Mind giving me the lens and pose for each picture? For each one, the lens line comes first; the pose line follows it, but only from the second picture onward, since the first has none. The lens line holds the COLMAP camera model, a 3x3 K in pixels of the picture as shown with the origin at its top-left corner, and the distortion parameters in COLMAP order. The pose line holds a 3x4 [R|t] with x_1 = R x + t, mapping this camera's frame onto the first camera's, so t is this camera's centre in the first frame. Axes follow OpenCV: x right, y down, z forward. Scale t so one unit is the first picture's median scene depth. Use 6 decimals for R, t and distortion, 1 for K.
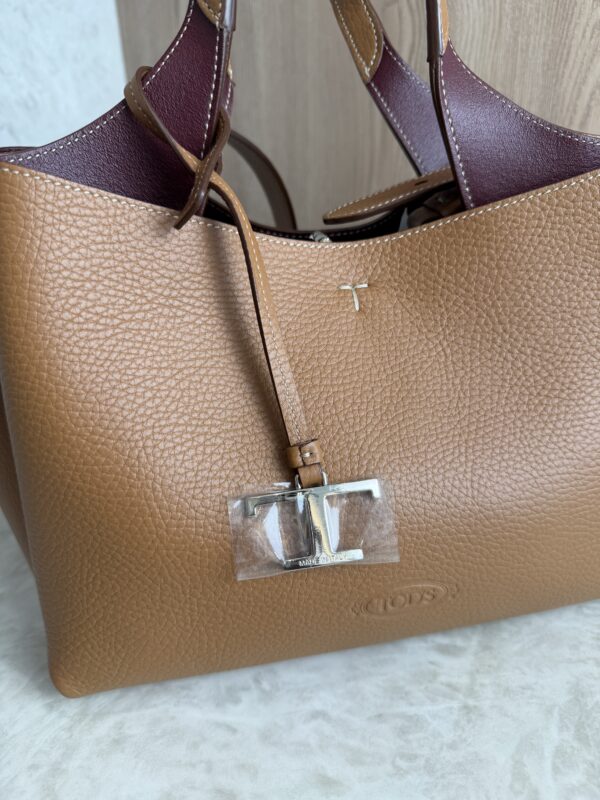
lens RADIAL K [[592.8, 0, 306.9], [0, 592.8, 403.1], [0, 0, 1]] dist [-0.027438, -0.009322]
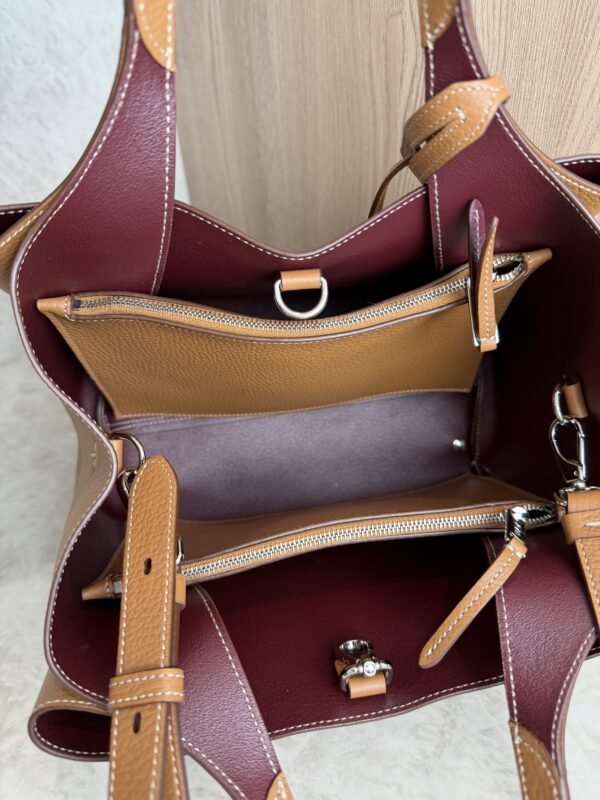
lens RADIAL K [[594.6, 0, 301.7], [0, 594.6, 397.8], [0, 0, 1]] dist [-0.043511, 0.013548]
pose [[0.969627, 0.135209, -0.203820, 0.481305], [-0.084679, 0.967350, 0.238878, -0.602949], [0.229463, -0.214363, 0.949418, 0.041201]]
